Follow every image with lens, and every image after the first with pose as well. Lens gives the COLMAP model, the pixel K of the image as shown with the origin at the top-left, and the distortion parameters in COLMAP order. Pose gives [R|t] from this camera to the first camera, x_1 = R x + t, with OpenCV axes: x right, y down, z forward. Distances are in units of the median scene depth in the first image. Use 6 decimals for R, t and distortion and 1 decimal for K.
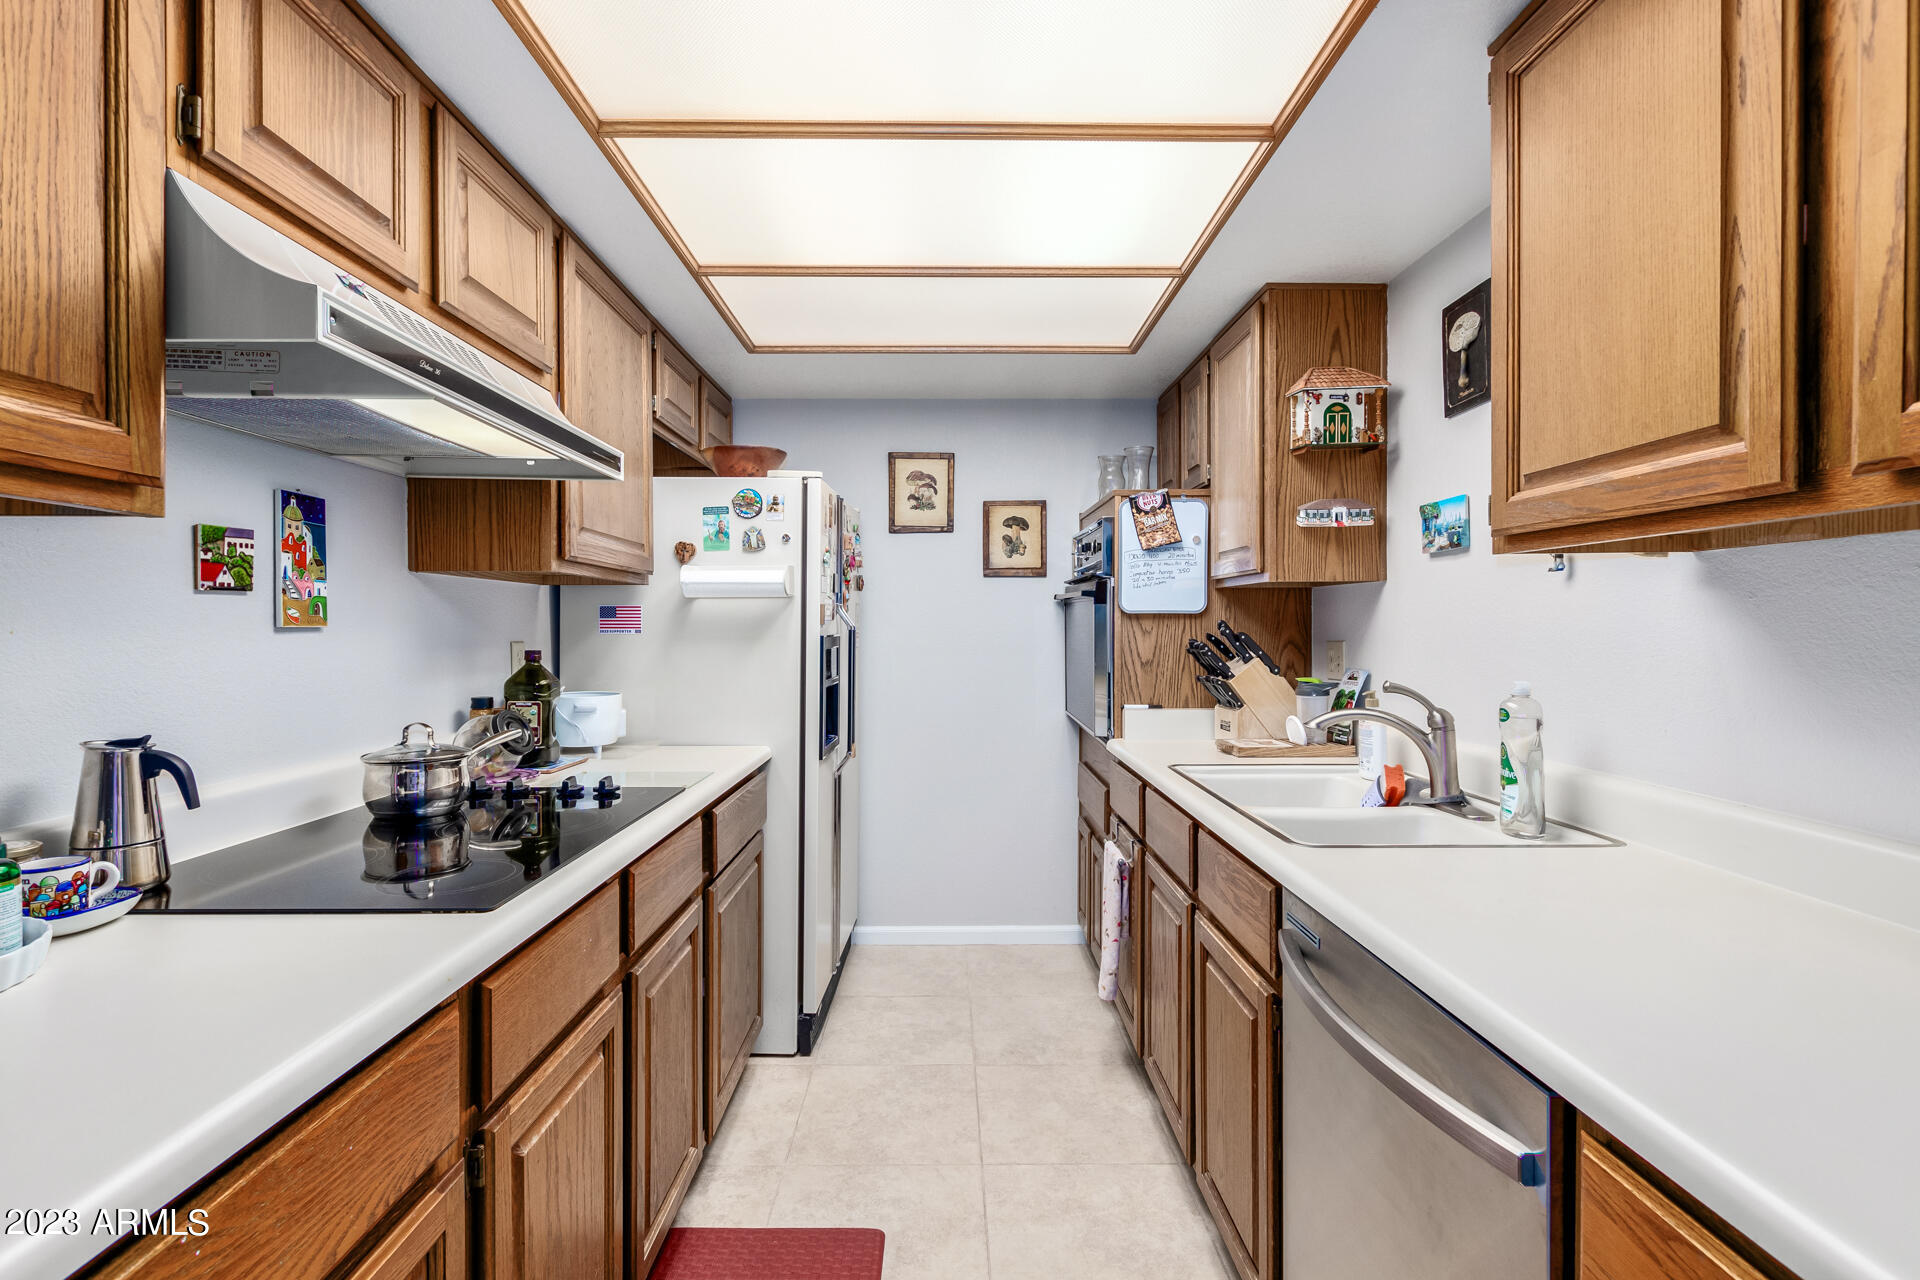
lens RADIAL K [[881.0, 0, 941.8], [0, 881.0, 633.7], [0, 0, 1]] dist [0.008587, -0.004451]
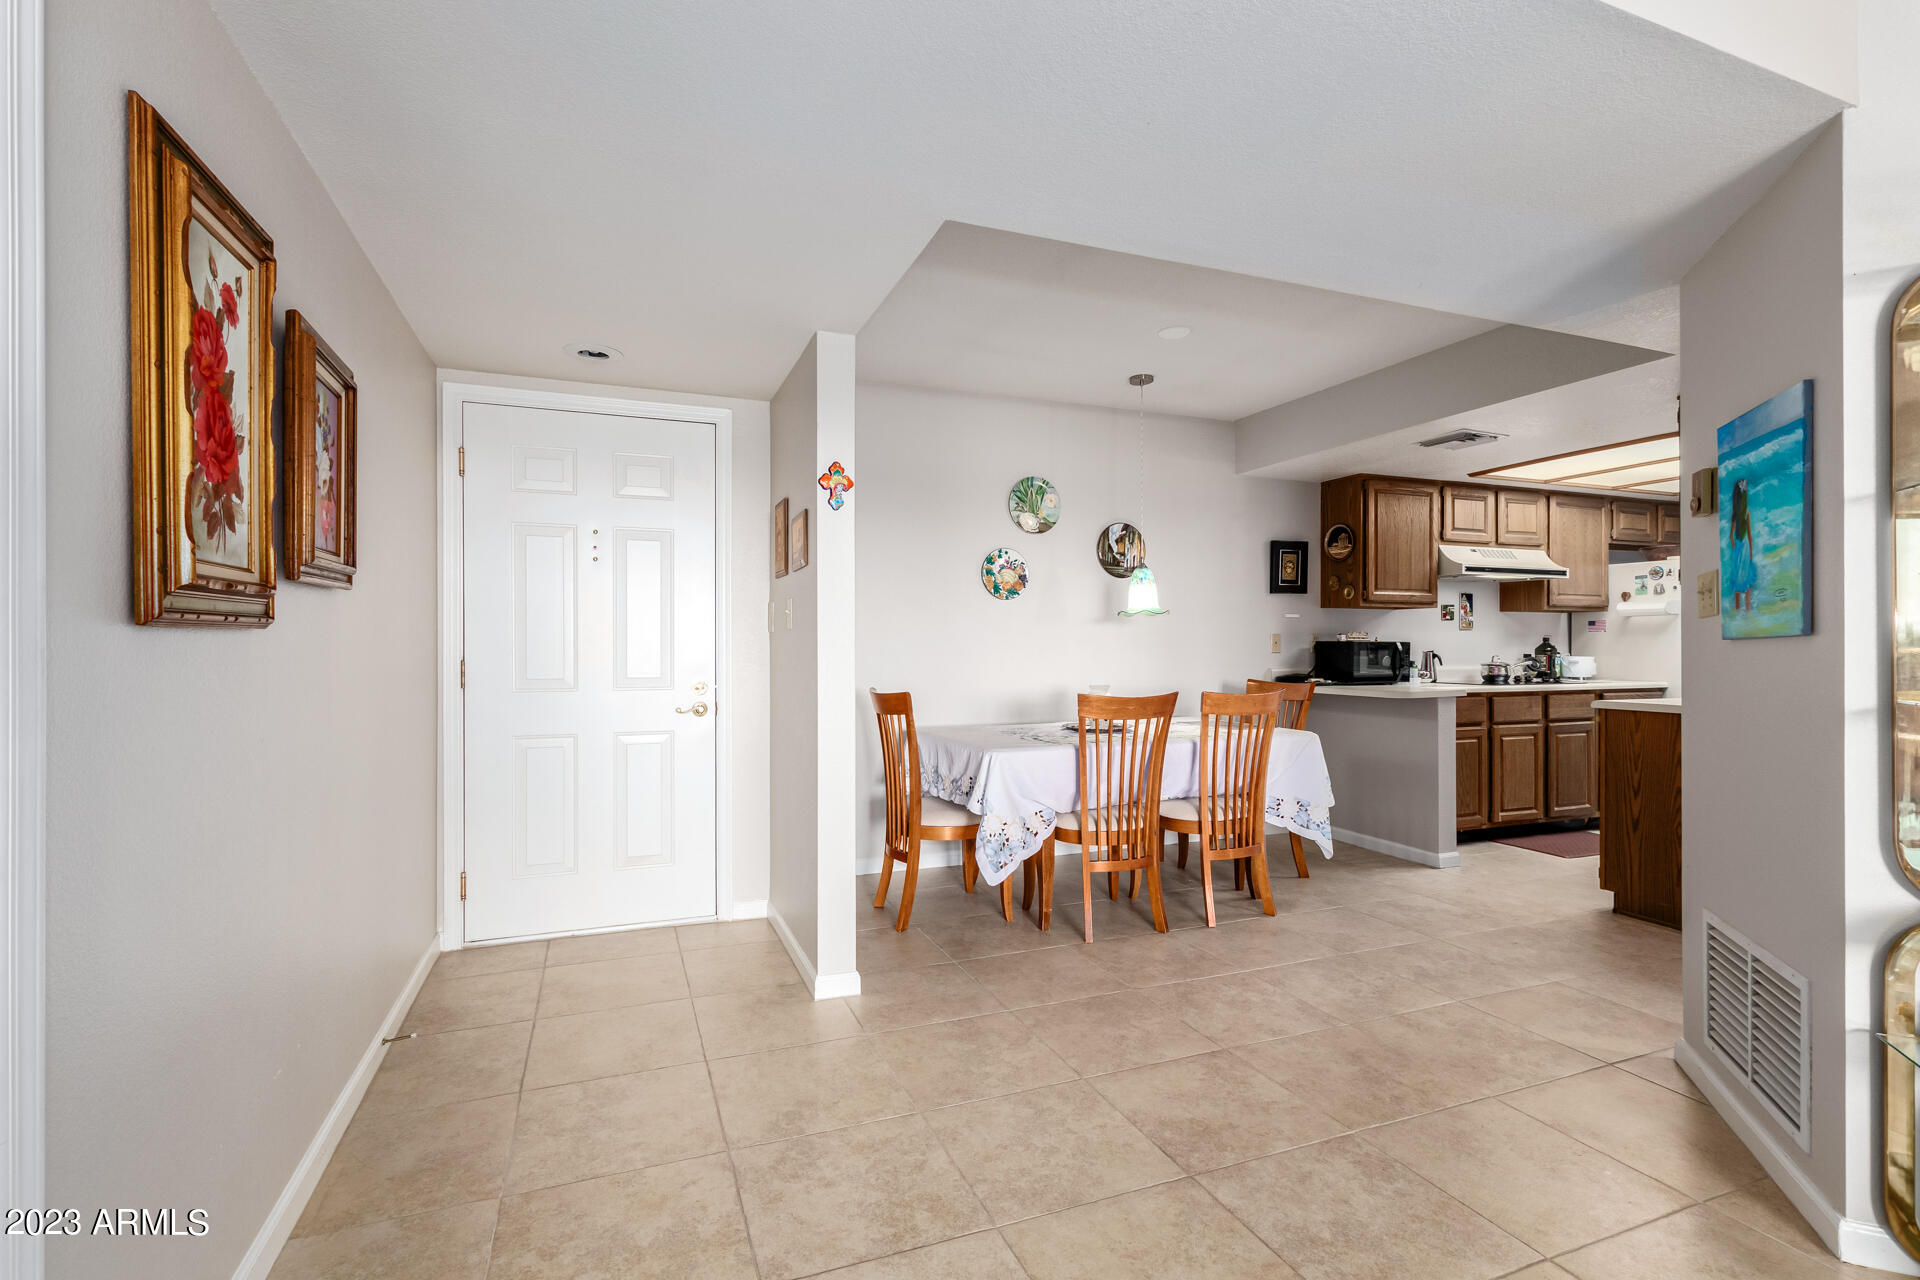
lens RADIAL K [[877.6, 0, 952.1], [0, 877.6, 645.0], [0, 0, 1]] dist [-0.001837, -0.000052]
pose [[0.361465, -0.002427, -0.932382, 1.531106], [-0.006485, 0.999966, -0.005117, 0.073297], [0.932363, 0.007896, 0.361437, -1.860193]]
